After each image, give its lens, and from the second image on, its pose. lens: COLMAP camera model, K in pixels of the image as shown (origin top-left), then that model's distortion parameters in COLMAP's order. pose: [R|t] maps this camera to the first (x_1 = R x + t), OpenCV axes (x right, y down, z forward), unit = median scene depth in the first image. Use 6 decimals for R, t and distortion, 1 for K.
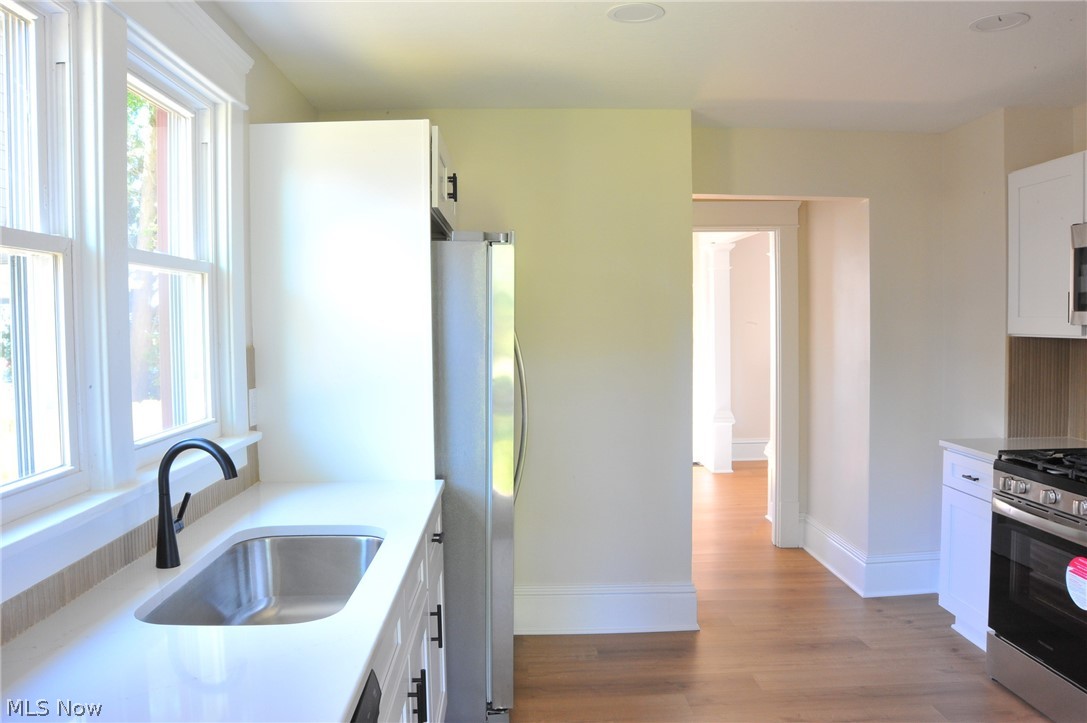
lens RADIAL K [[859.2, 0, 542.9], [0, 859.2, 358.5], [0, 0, 1]] dist [-0.146941, 0.099129]
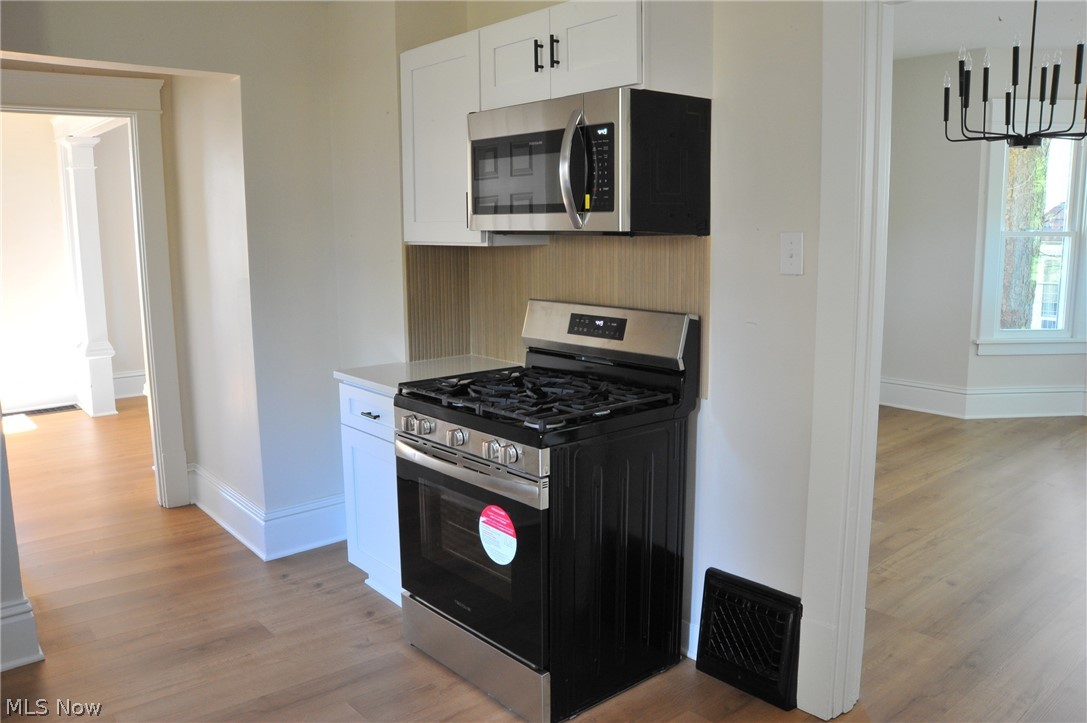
lens RADIAL K [[859.2, 0, 541.2], [0, 859.2, 364.2], [0, 0, 1]] dist [-0.146941, 0.099129]
pose [[0.790349, -0.096130, 0.605068, 0.125606], [0.026700, 0.992080, 0.122739, -0.008902], [-0.612075, -0.080851, 0.786656, 0.204865]]
